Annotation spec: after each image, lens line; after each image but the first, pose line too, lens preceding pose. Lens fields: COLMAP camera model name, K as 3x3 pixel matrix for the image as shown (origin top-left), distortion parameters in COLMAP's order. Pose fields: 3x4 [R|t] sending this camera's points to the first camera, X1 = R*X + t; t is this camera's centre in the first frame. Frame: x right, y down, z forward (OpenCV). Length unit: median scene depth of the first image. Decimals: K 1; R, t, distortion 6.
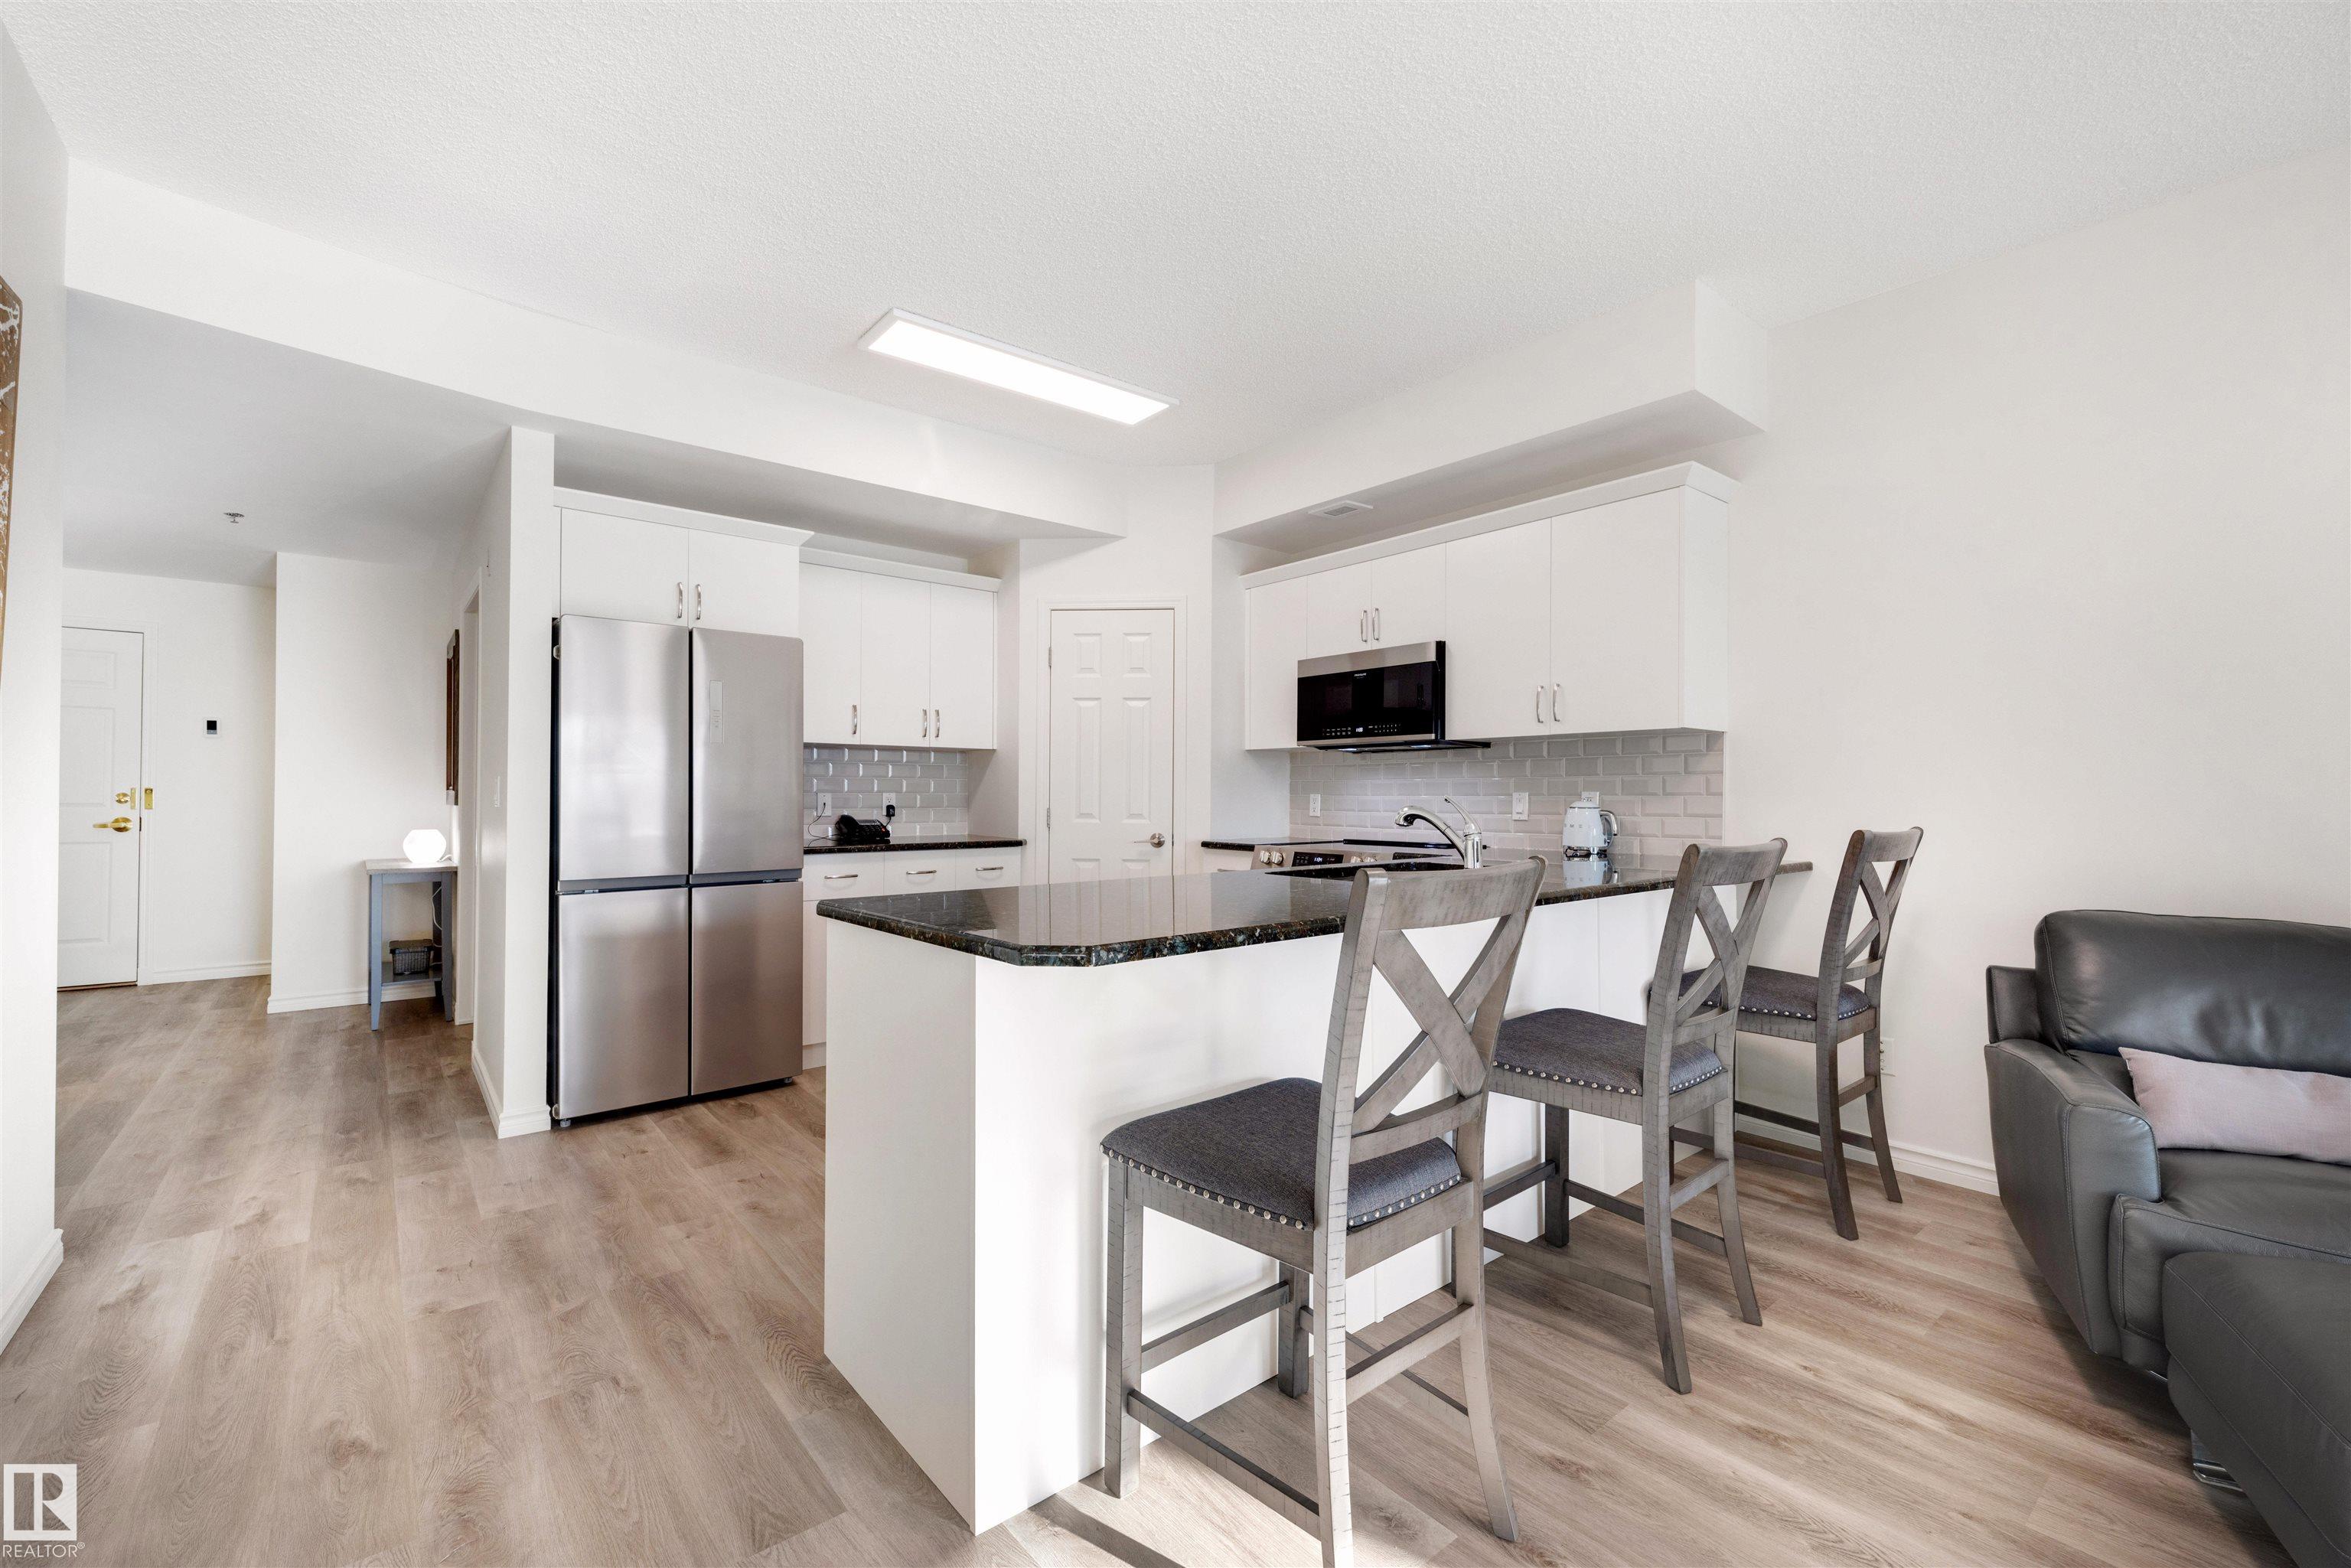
lens RADIAL K [[994.2, 0, 1187.9], [0, 994.2, 782.6], [0, 0, 1]] dist [0.000464, -0.001146]
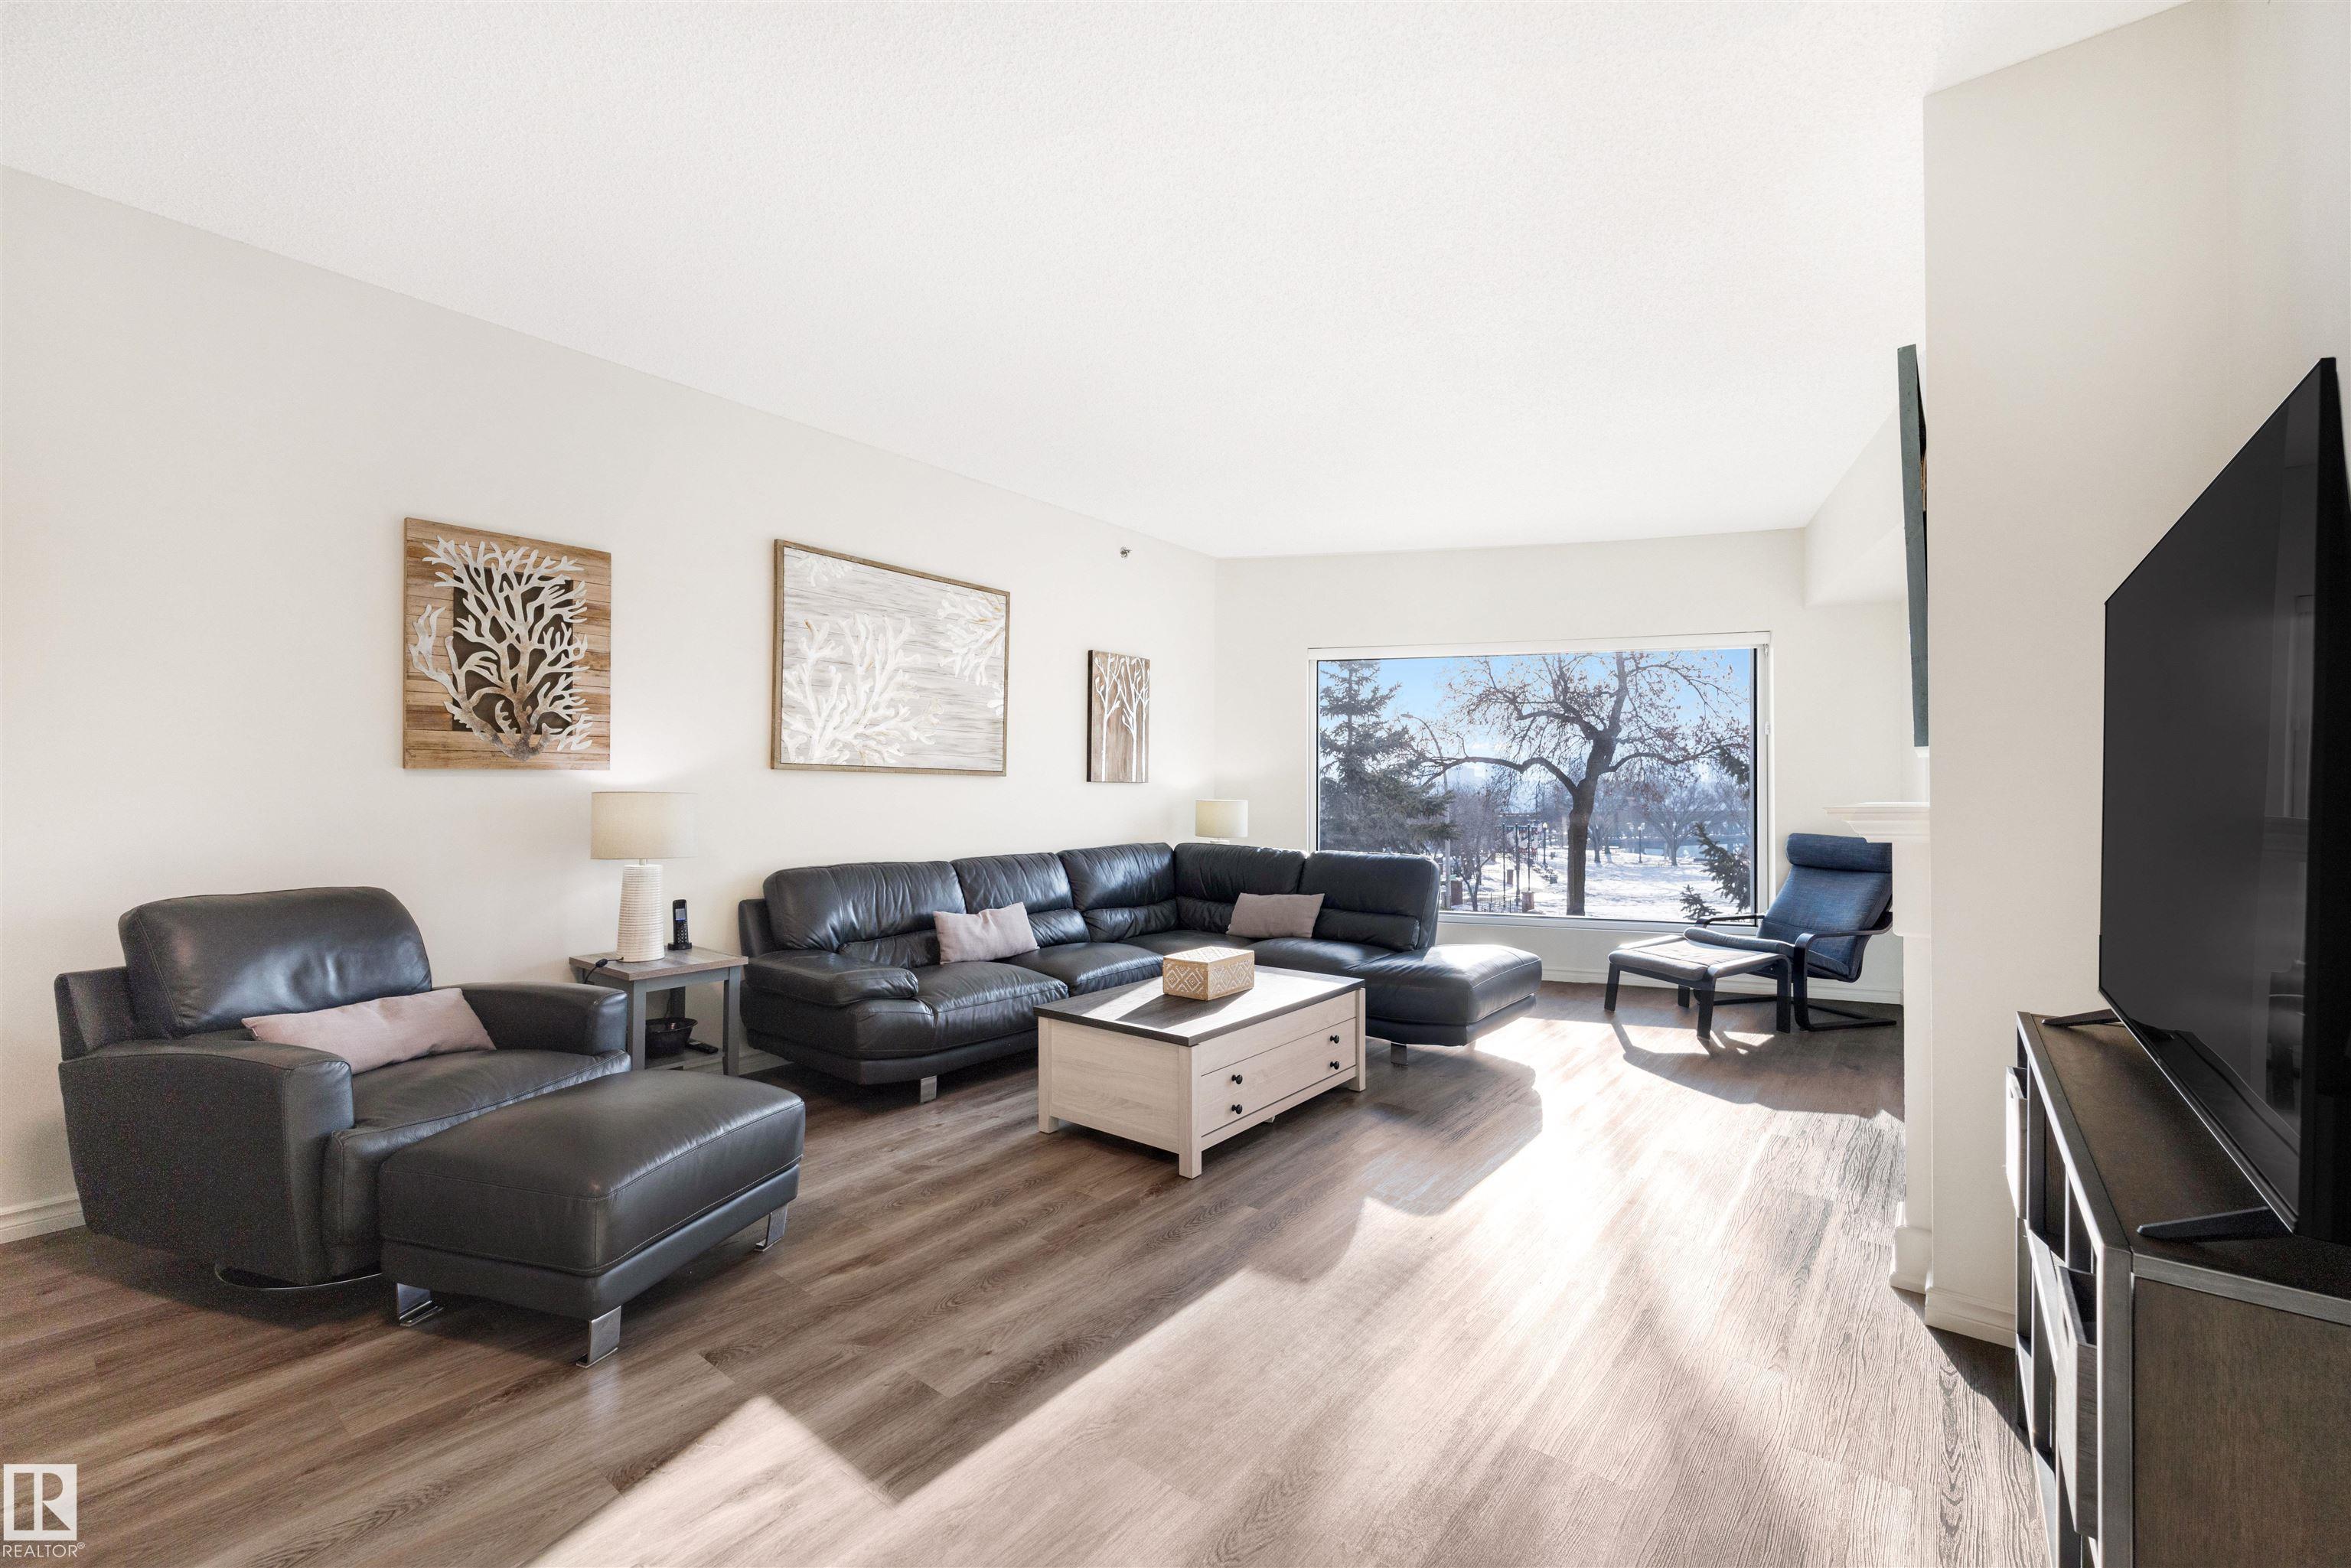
lens RADIAL K [[945.3, 0, 1171.3], [0, 945.3, 787.6], [0, 0, 1]] dist [-0.004077, -0.000628]
pose [[-0.210581, -0.000076, 0.977576, -0.115829], [-0.015017, 0.999882, -0.003158, 0.001620], [-0.977461, -0.015345, -0.210557, 0.100853]]
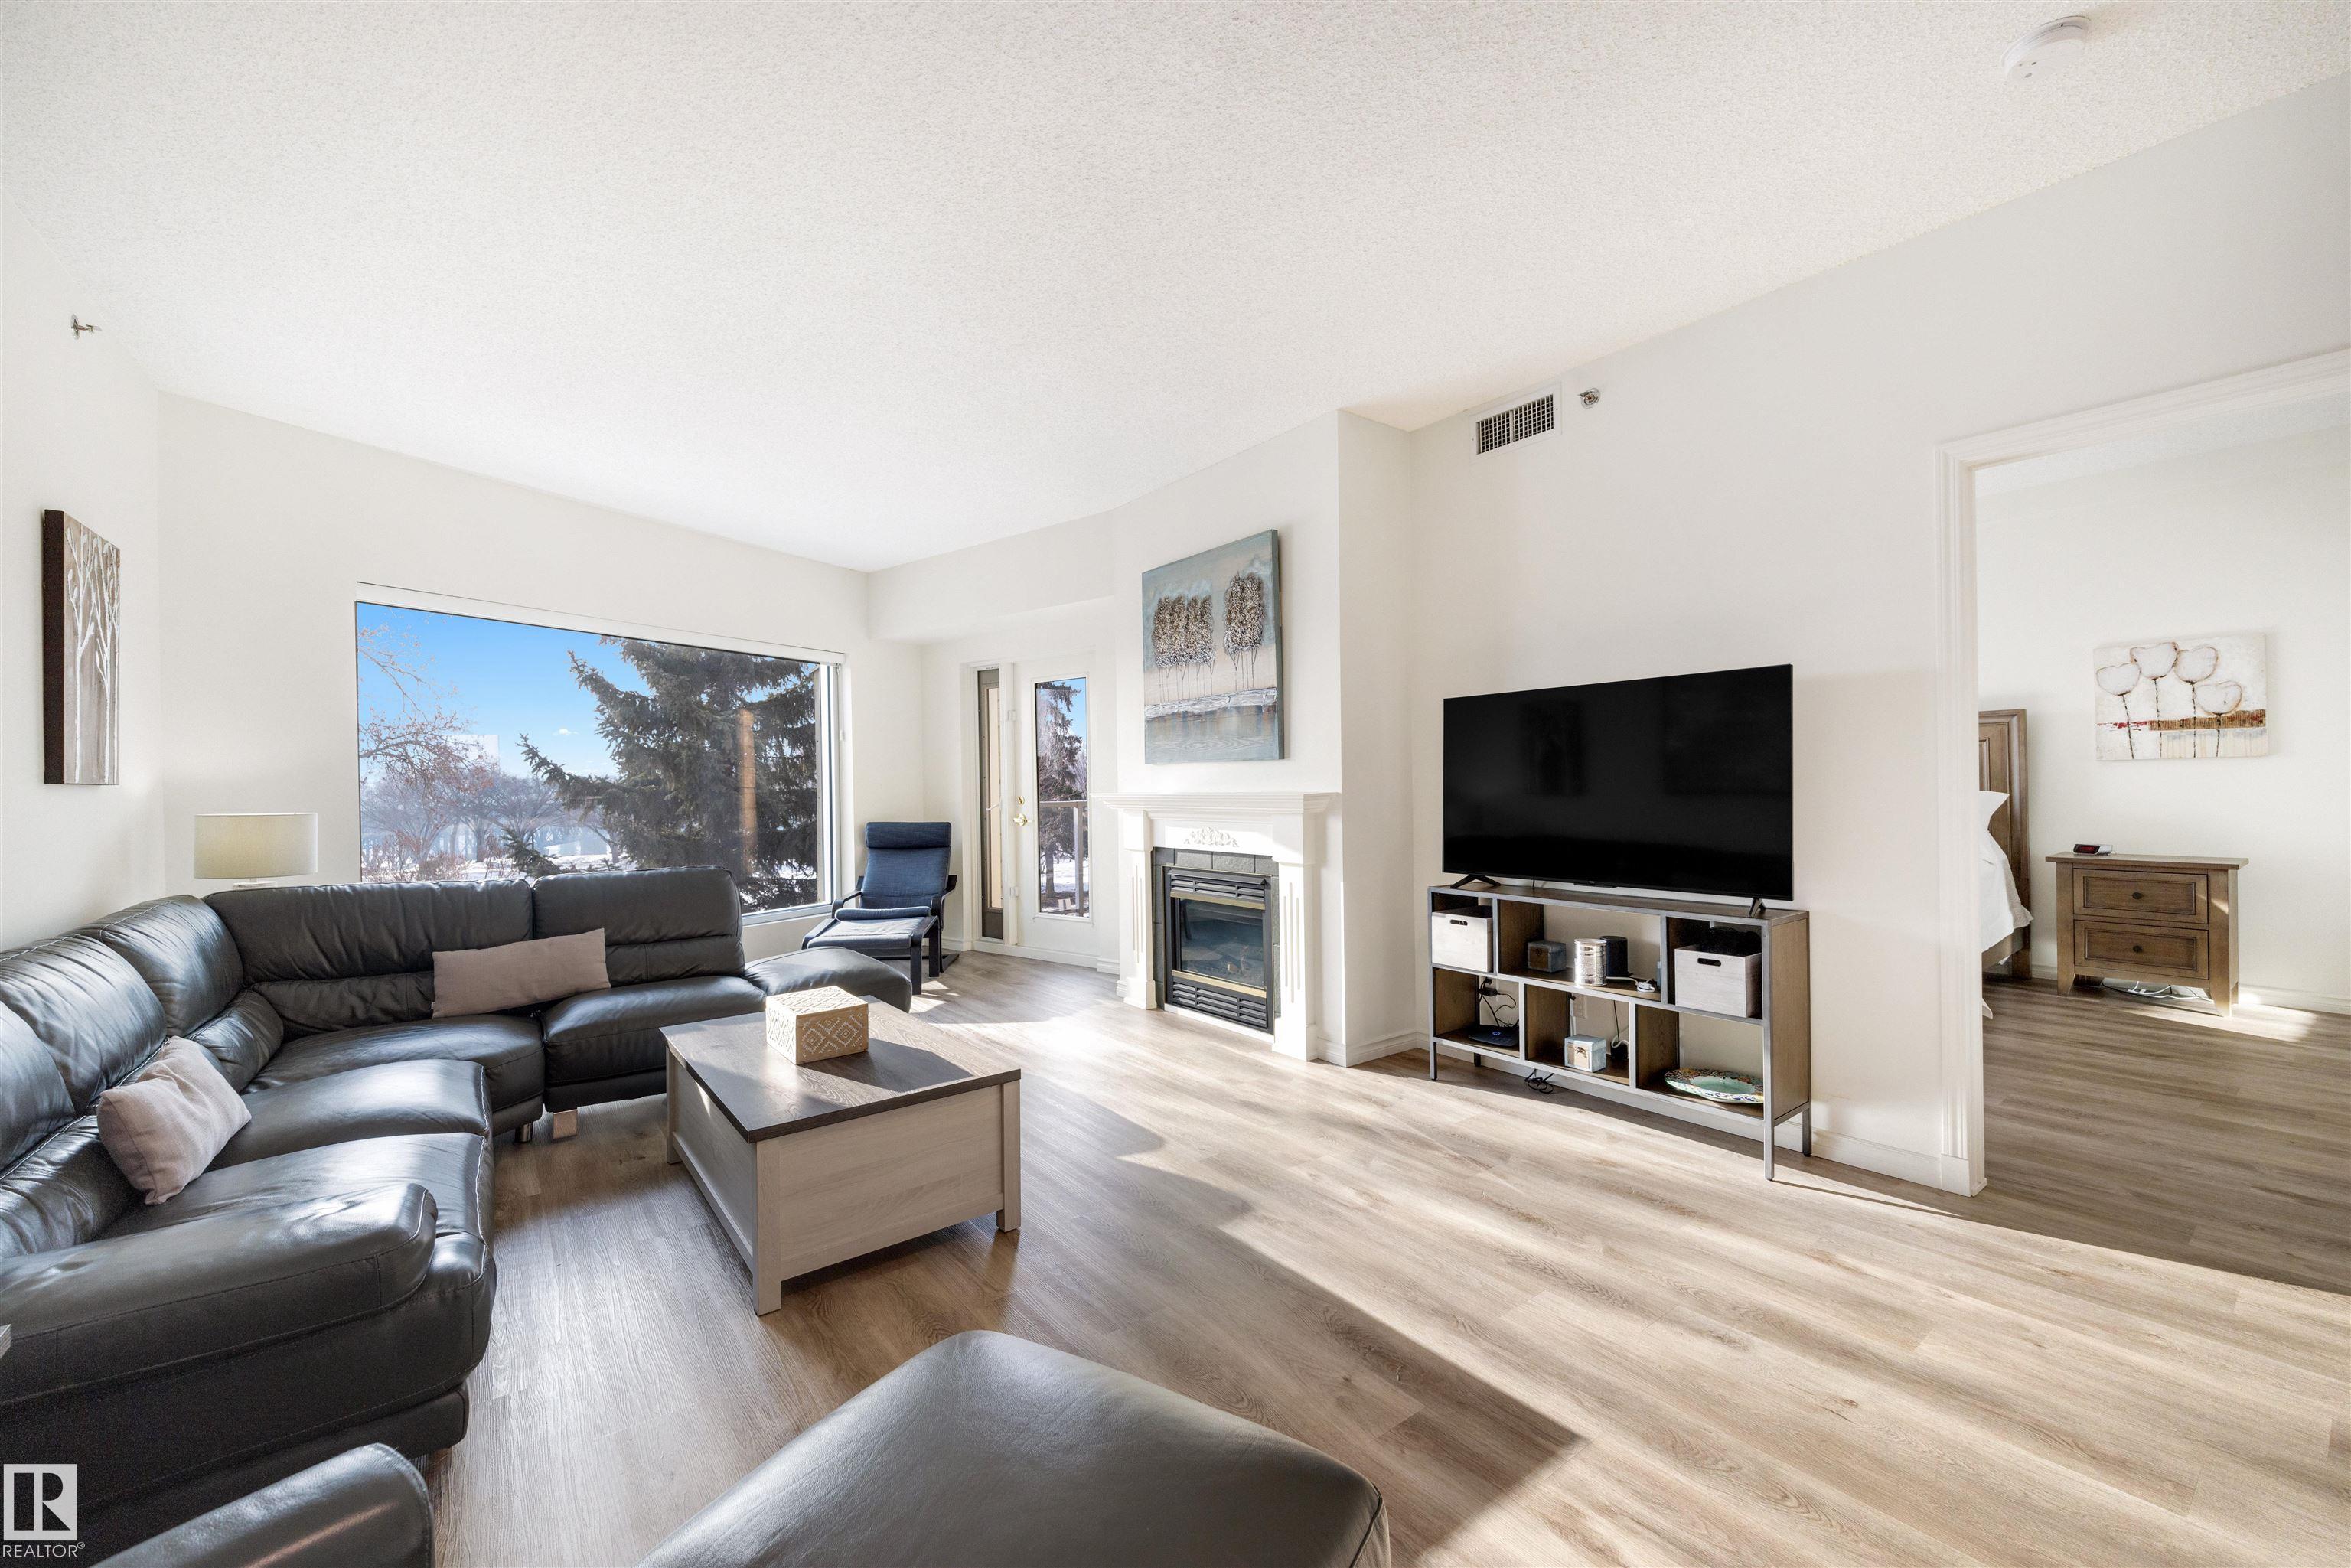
lens RADIAL K [[932.9, 0, 1173.6], [0, 932.9, 781.4], [0, 0, 1]] dist [0.003789, 0.000076]
pose [[-0.999191, 0.013057, 0.038048, 0.488871], [0.012532, 0.999823, -0.013998, 0.007648], [-0.038224, -0.013510, -0.999178, 0.584458]]
